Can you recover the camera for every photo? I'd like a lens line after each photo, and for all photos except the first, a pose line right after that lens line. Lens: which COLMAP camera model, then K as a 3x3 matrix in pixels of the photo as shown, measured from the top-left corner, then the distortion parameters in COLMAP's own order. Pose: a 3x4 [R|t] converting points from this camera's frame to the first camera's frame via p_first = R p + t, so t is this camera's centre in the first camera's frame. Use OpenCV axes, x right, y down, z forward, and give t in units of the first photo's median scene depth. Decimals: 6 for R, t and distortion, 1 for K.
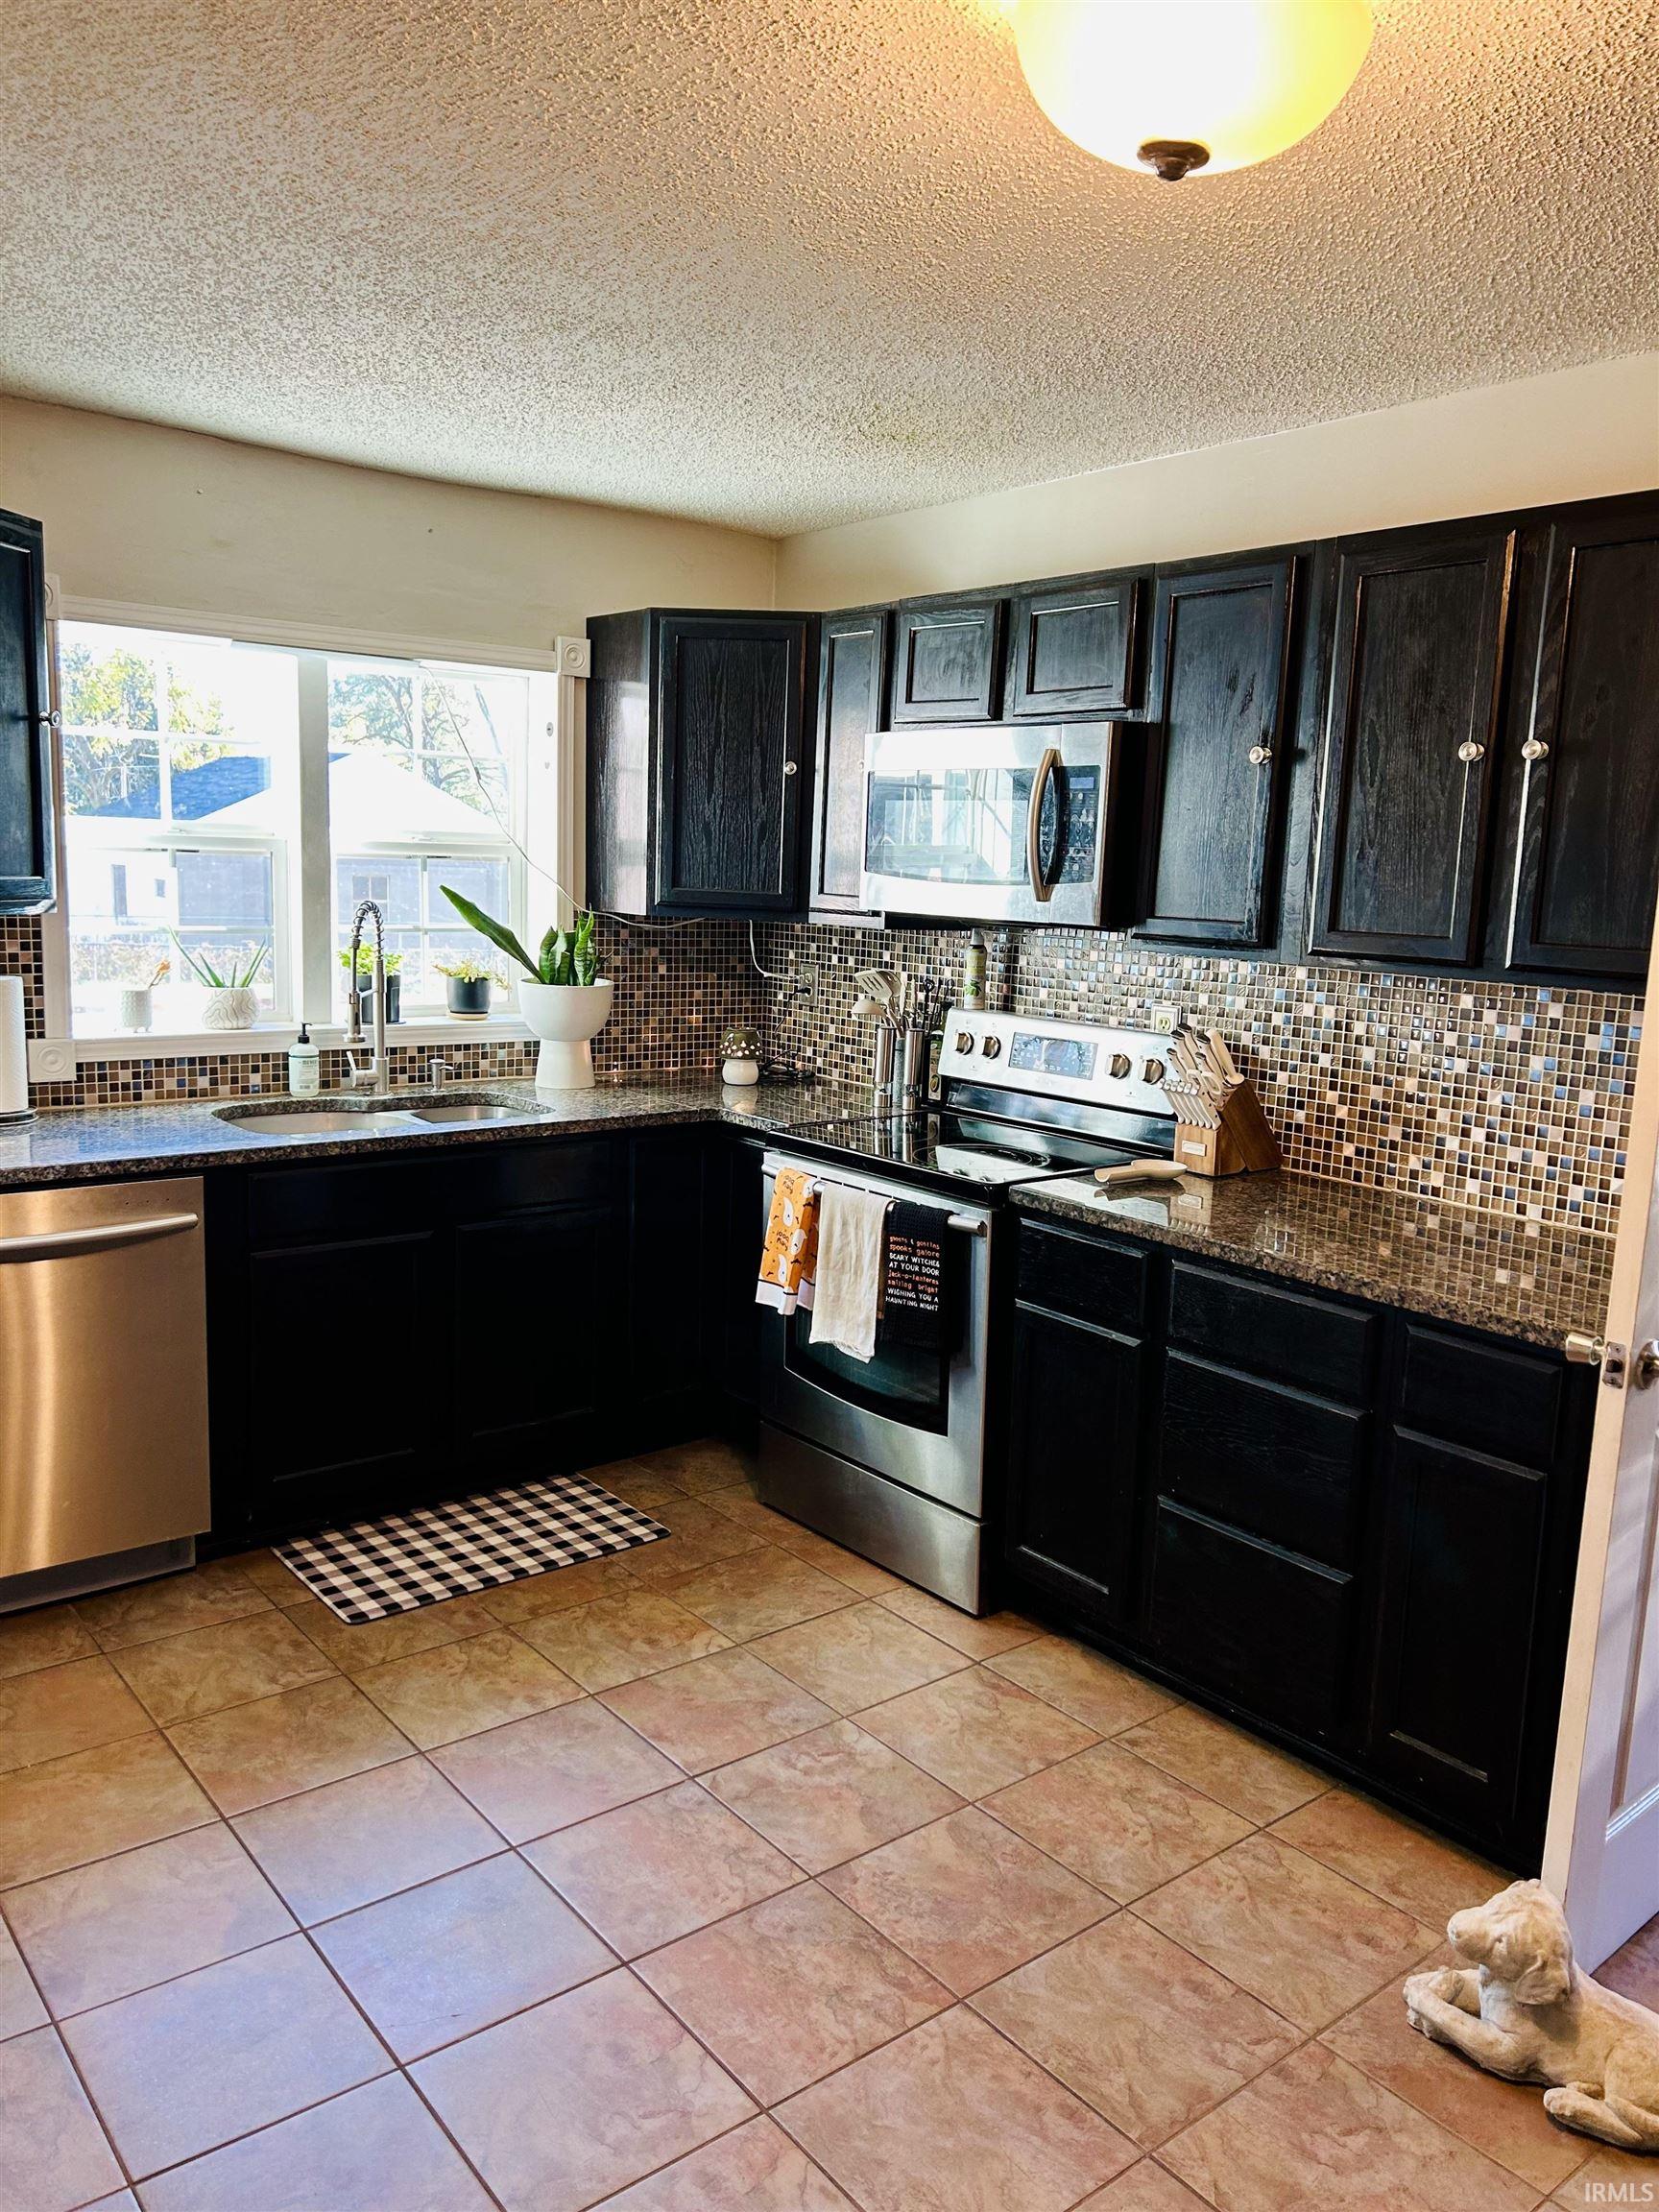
lens RADIAL K [[1655.7, 0, 836.5], [0, 1655.7, 1125.8], [0, 0, 1]] dist [0.065314, -0.070727]
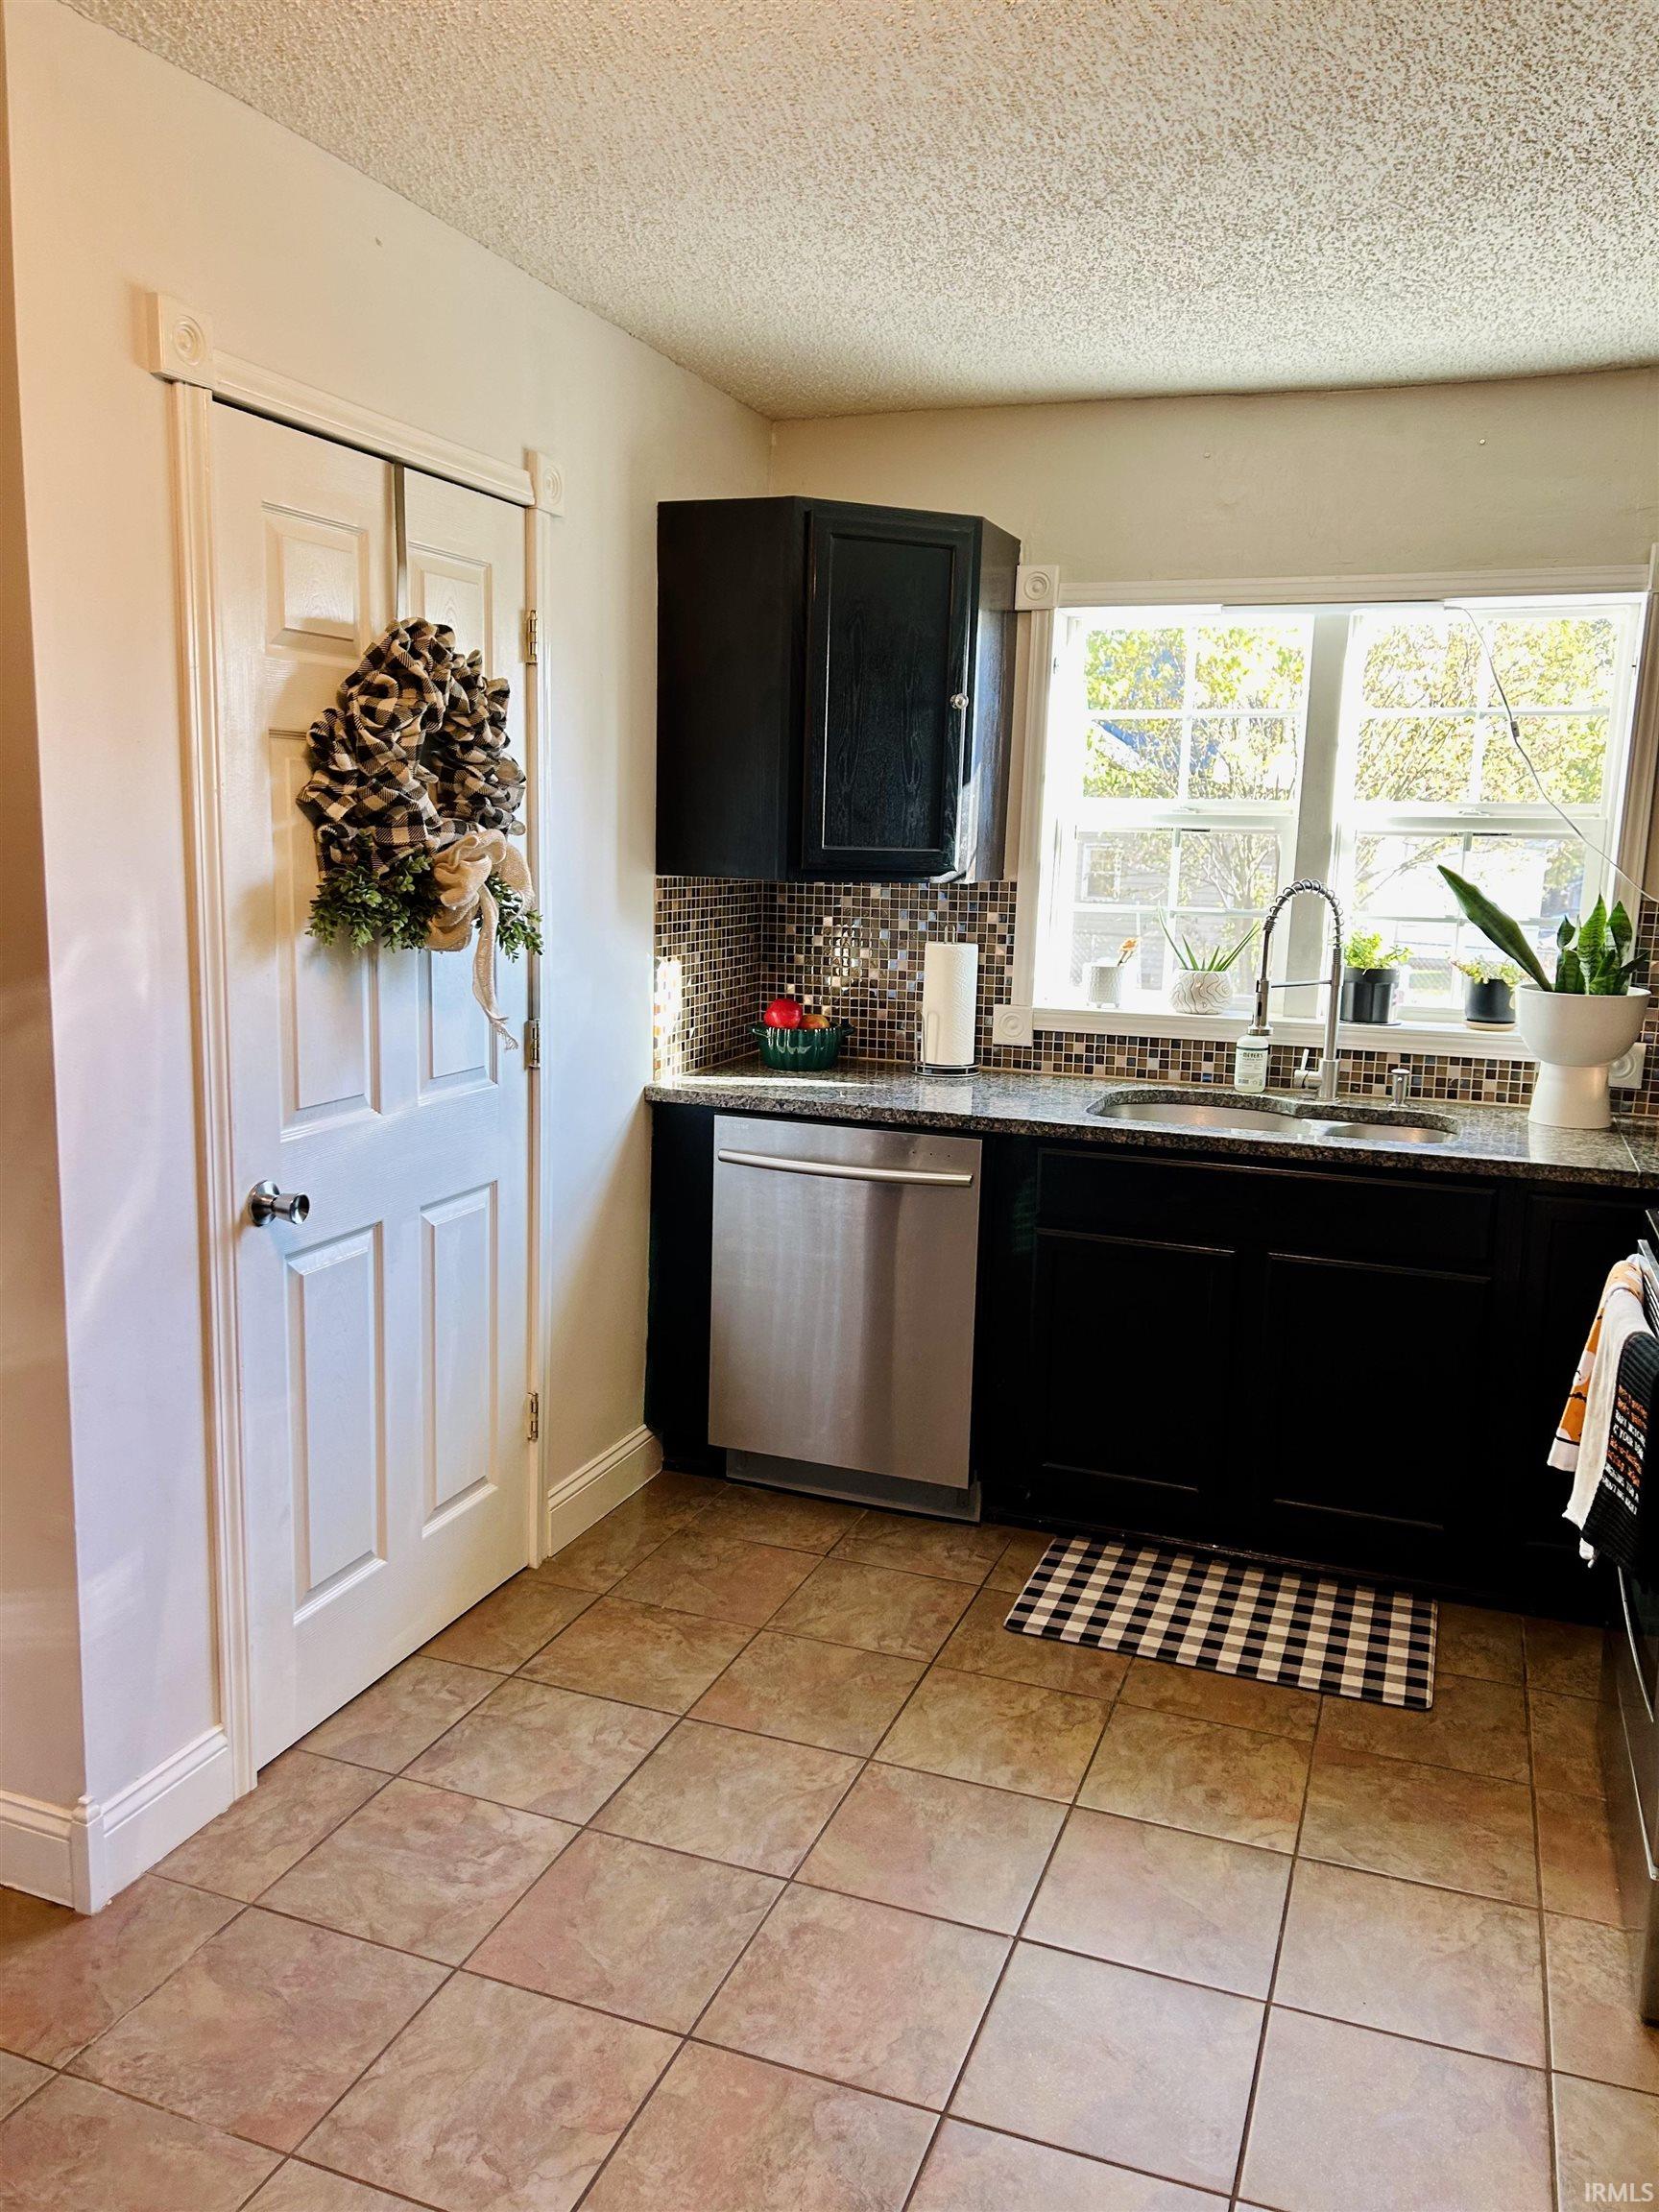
lens RADIAL K [[1655.7, 0, 837.9], [0, 1655.7, 1115.0], [0, 0, 1]] dist [0.065314, -0.070727]
pose [[0.510678, 0.126449, -0.850423, 0.408384], [-0.146737, 0.987432, 0.058705, -0.029795], [0.847158, 0.094809, 0.522814, 0.376447]]
